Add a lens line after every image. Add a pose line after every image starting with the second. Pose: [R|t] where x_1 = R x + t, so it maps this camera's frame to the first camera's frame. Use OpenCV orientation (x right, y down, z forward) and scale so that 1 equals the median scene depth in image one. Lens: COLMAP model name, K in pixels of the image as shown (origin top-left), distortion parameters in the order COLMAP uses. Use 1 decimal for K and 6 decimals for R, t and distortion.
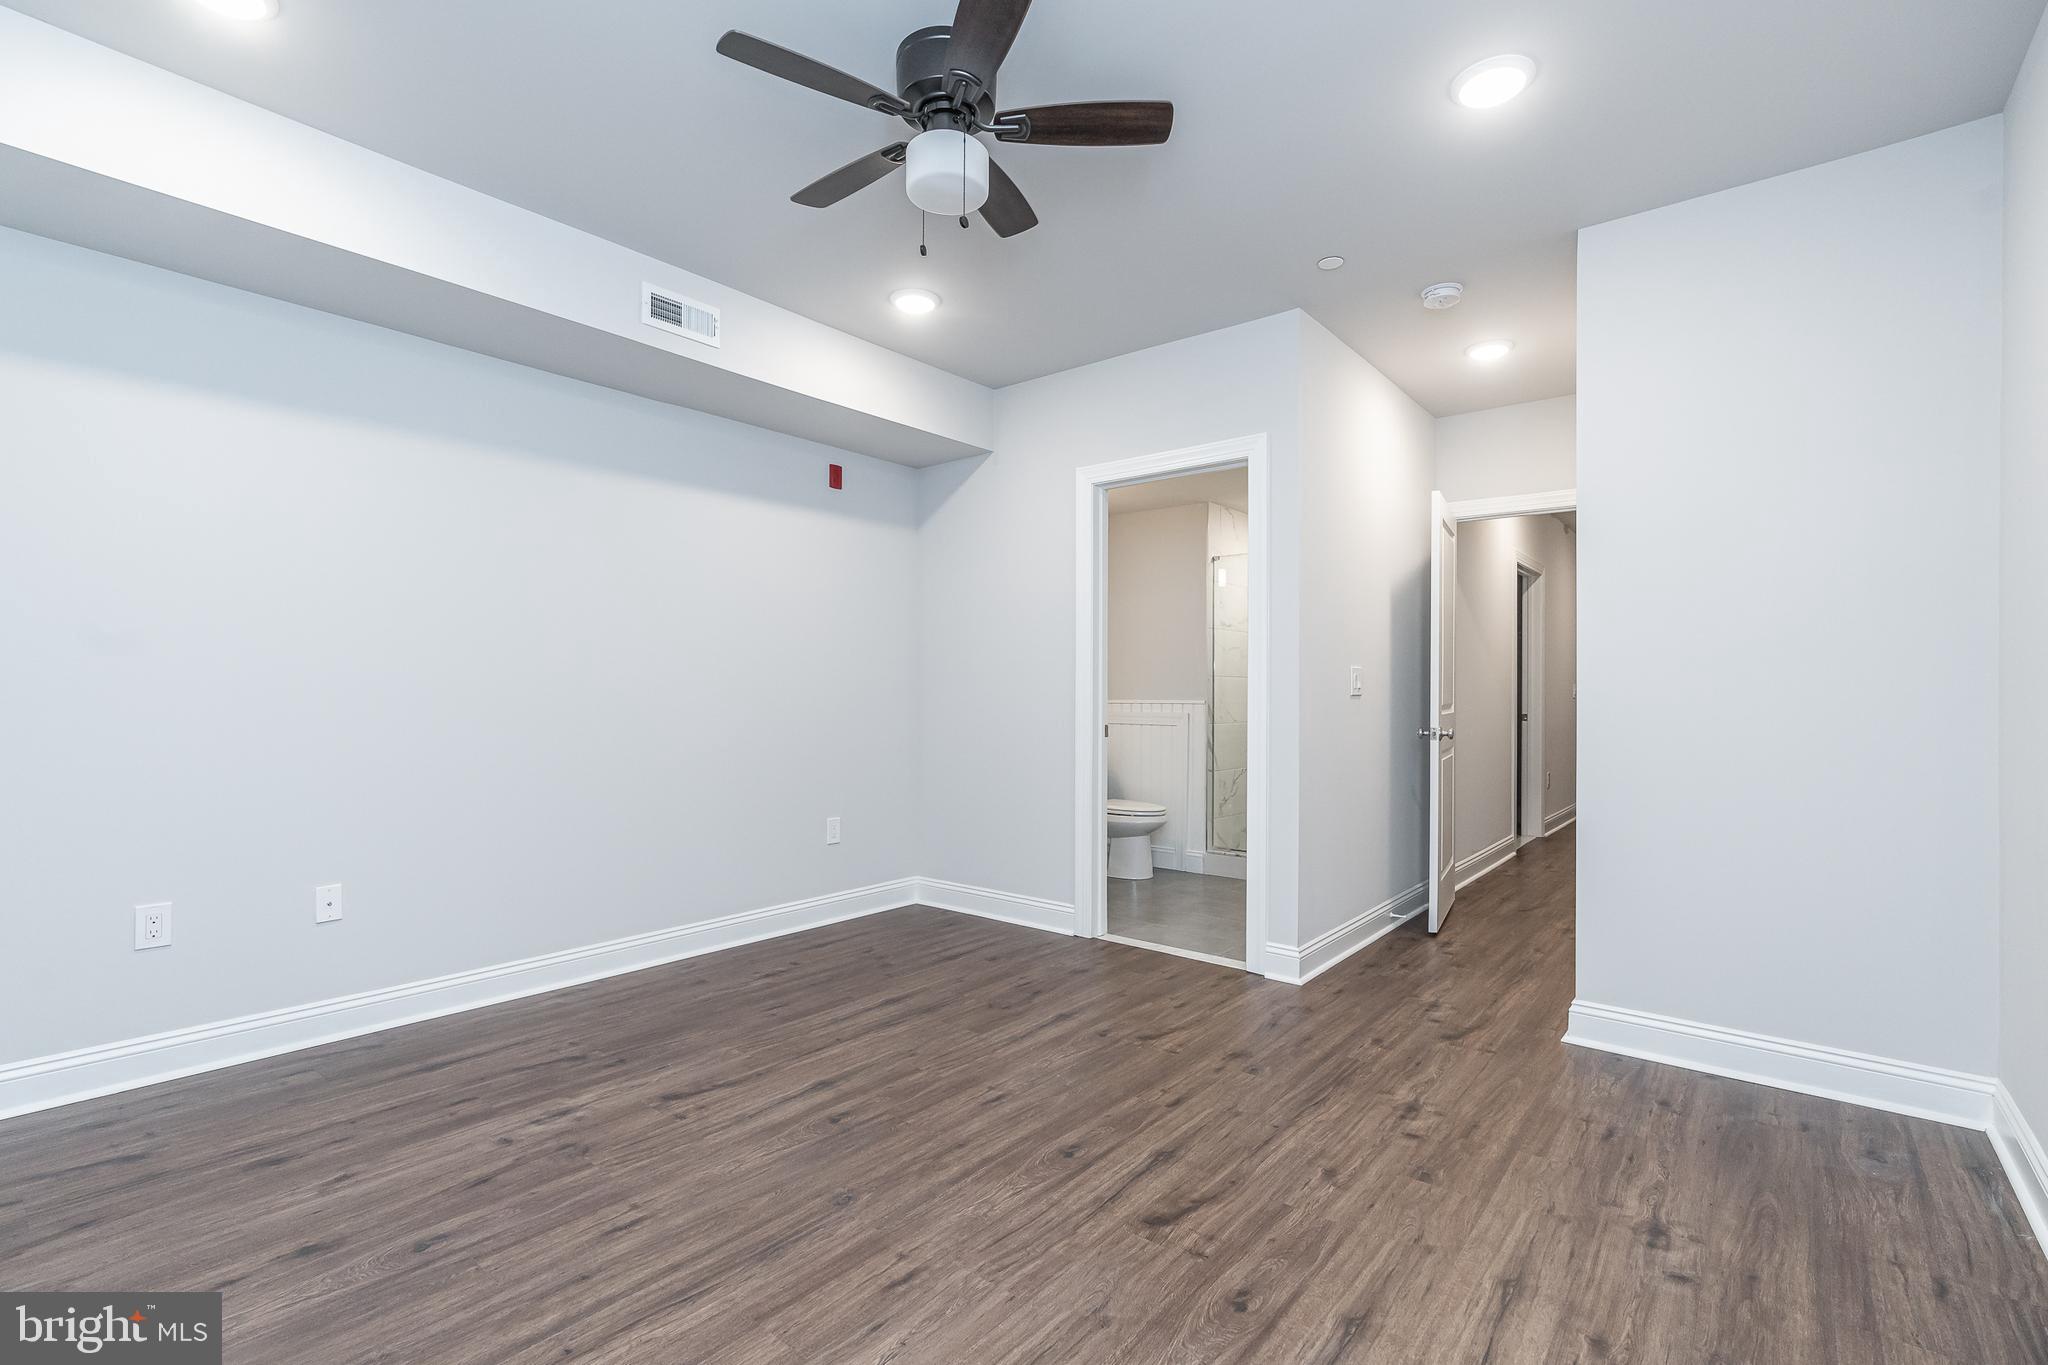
lens RADIAL K [[929.0, 0, 1027.0], [0, 929.0, 661.0], [0, 0, 1]] dist [-0.002915, 0.000223]
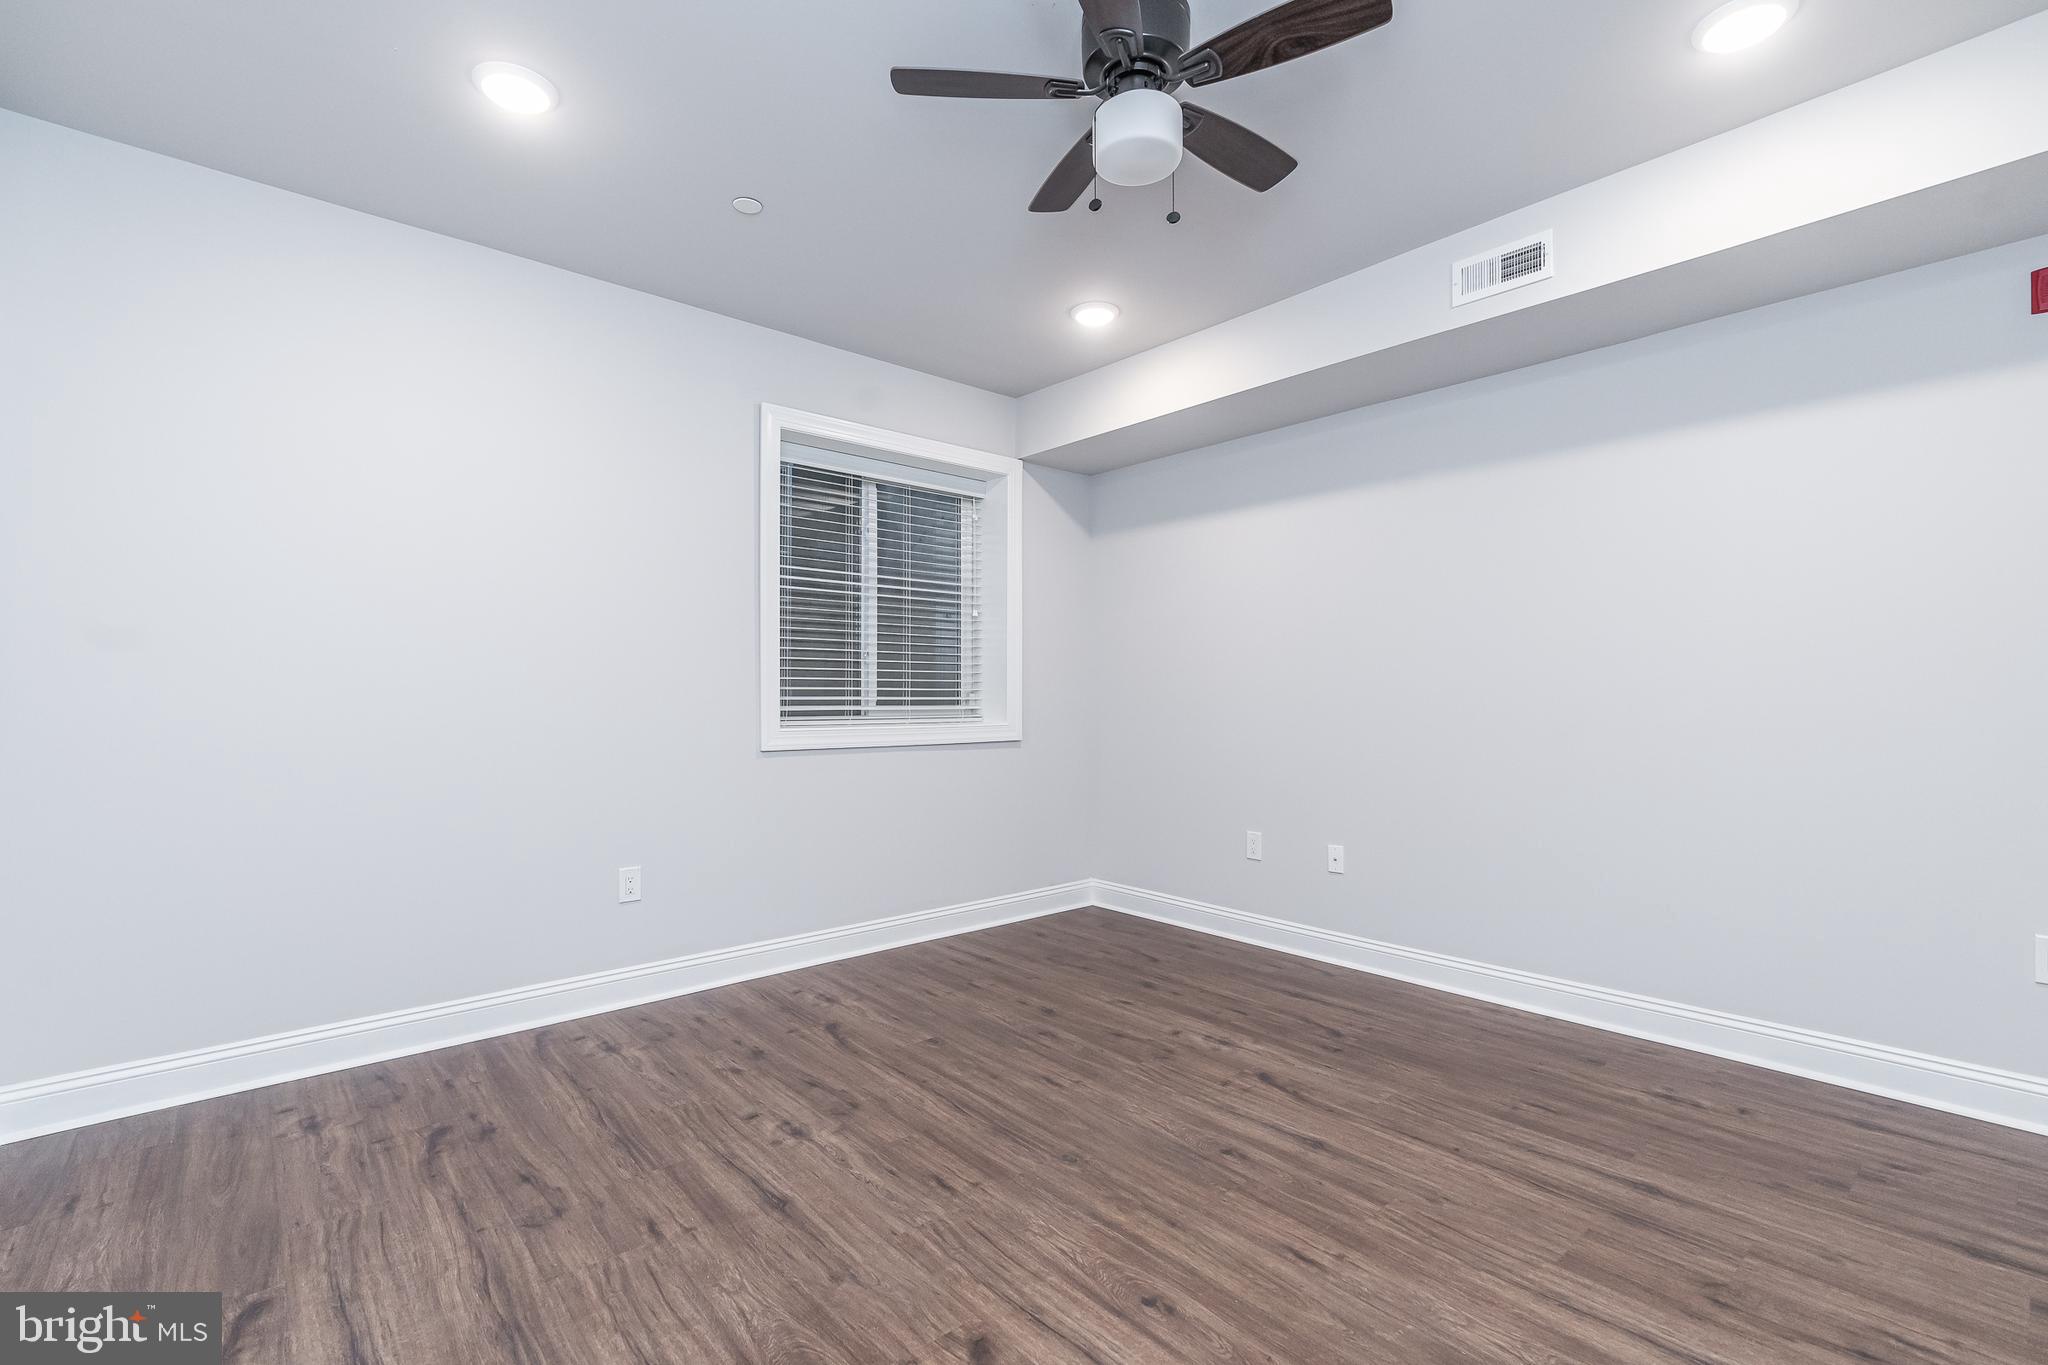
lens RADIAL K [[943.8, 0, 1022.2], [0, 943.8, 616.3], [0, 0, 1]] dist [-0.000857, 0.000350]
pose [[-0.193126, -0.088096, -0.977211, 0.794730], [0.038429, 0.994518, -0.097251, 0.038163], [0.980421, -0.056335, -0.188681, 0.979377]]
